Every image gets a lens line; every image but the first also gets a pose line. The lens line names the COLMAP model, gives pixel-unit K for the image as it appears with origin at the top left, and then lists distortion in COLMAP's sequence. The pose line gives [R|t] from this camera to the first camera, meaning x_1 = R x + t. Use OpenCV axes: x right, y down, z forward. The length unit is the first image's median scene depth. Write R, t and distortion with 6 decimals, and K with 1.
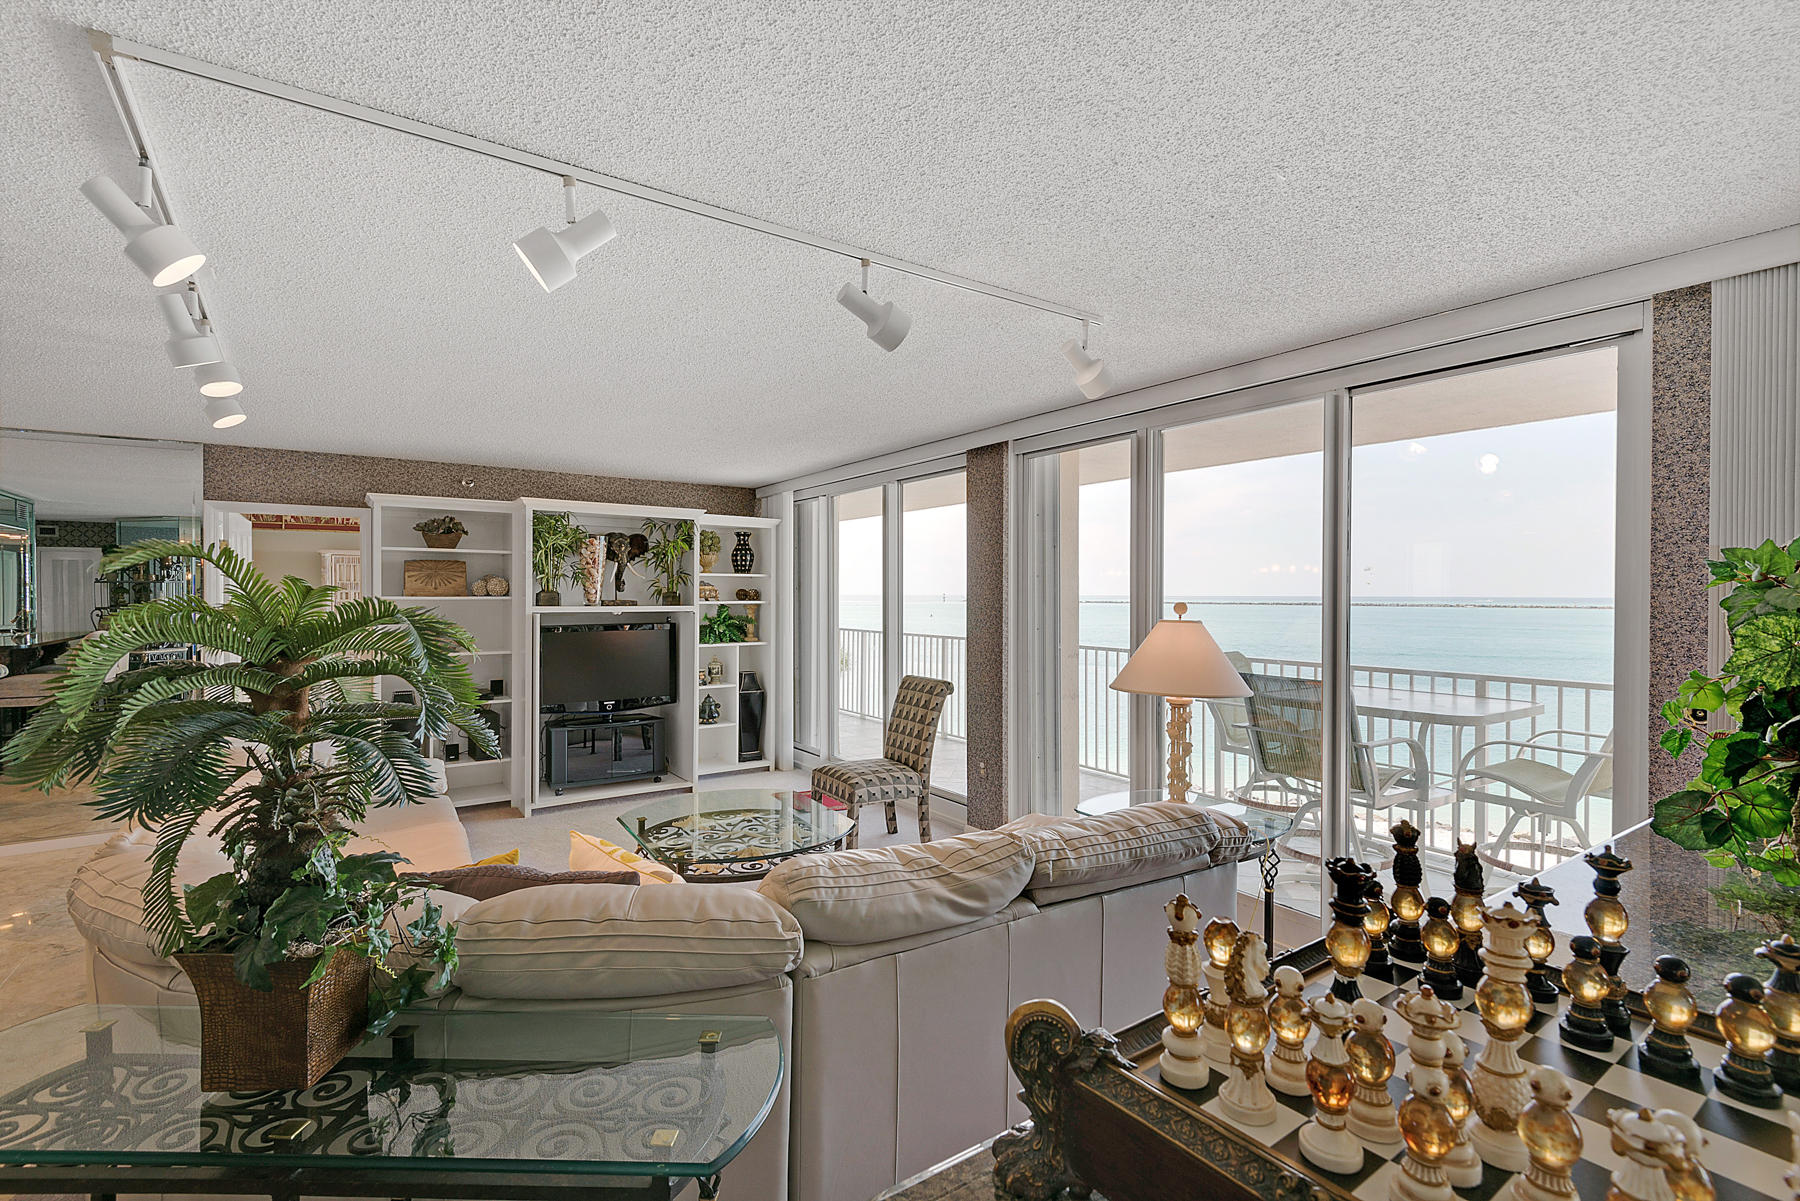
lens RADIAL K [[808.9, 0, 896.2], [0, 808.9, 615.4], [0, 0, 1]] dist [0.001372, -0.000042]
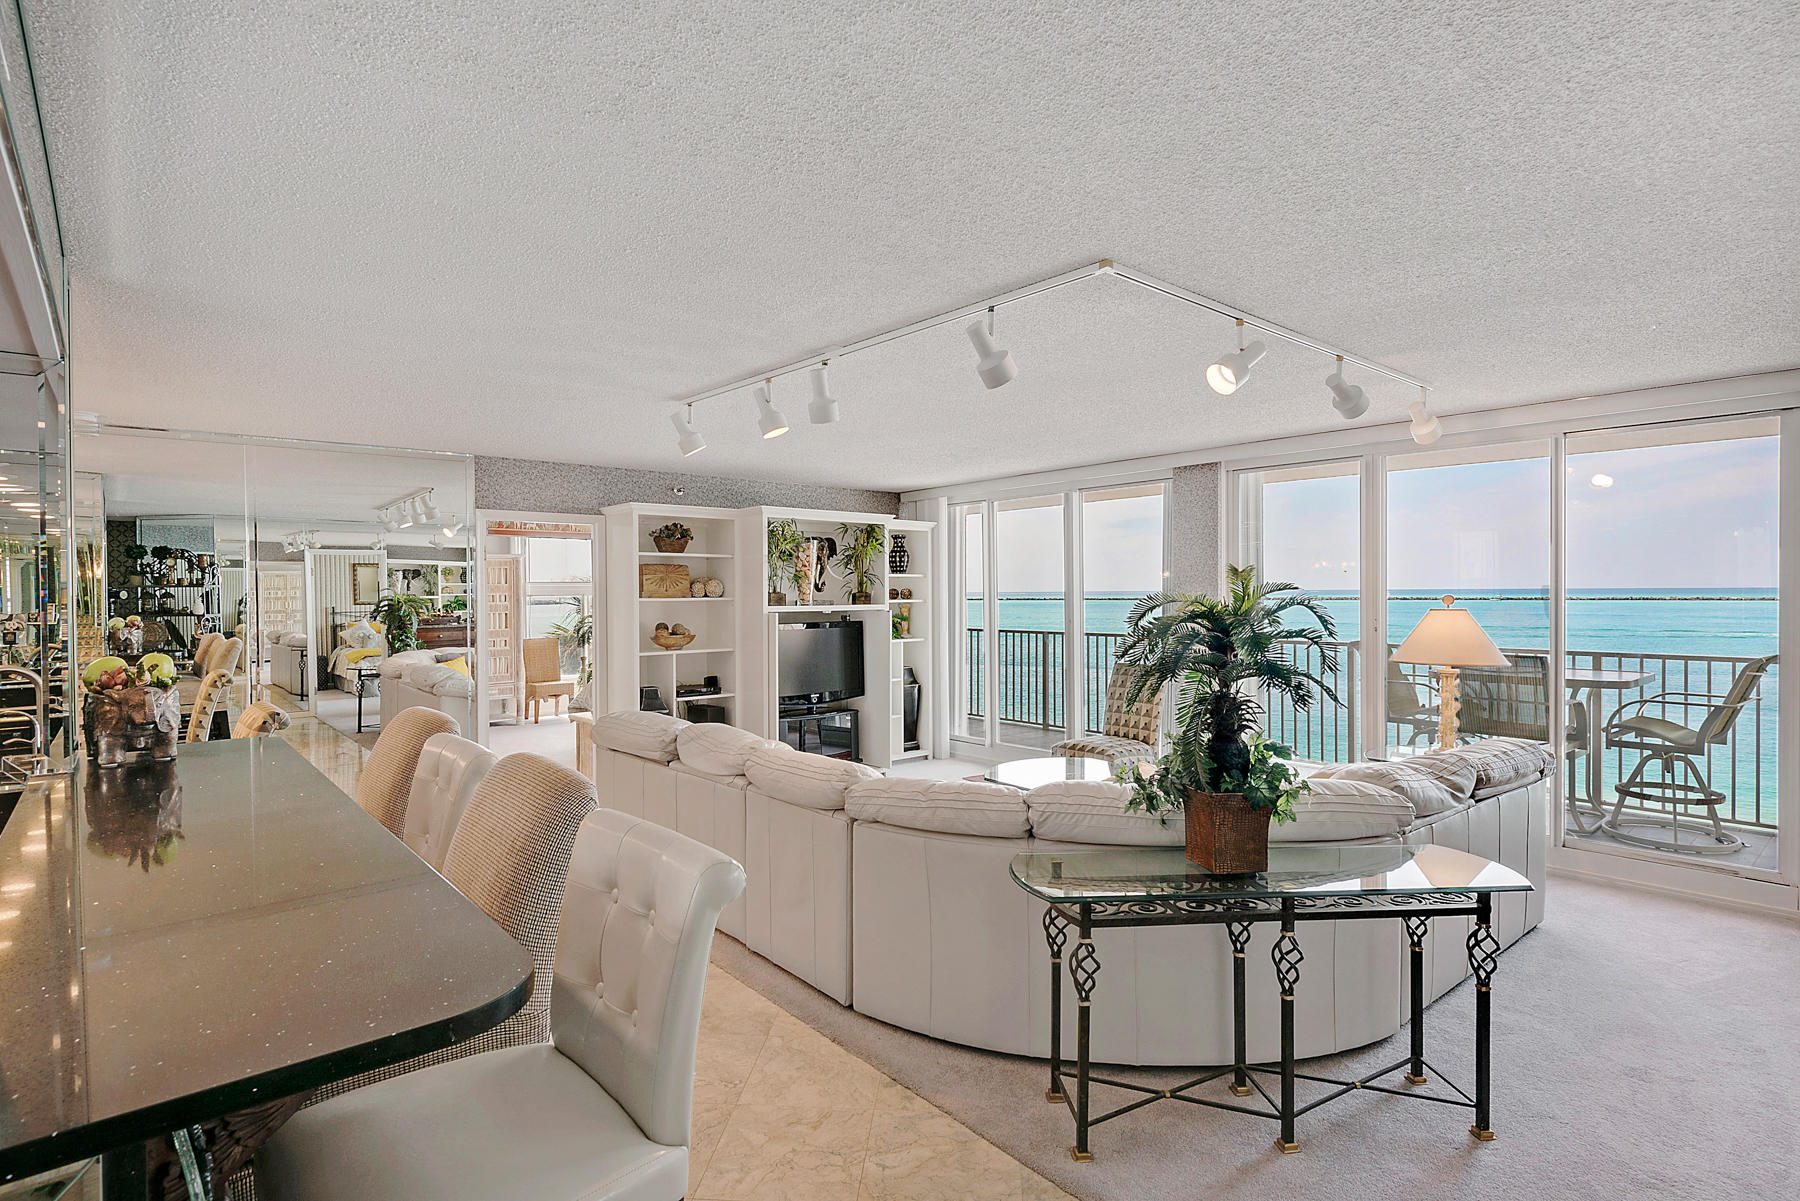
lens RADIAL K [[883.9, 0, 900.0], [0, 883.9, 600.5], [0, 0, 1]] dist [0.000037, 0.000127]
pose [[0.994919, -0.011660, 0.100000, -0.372790], [0.013518, 0.999748, -0.017926, 0.004542], [-0.099766, 0.019187, 0.994826, -0.182773]]
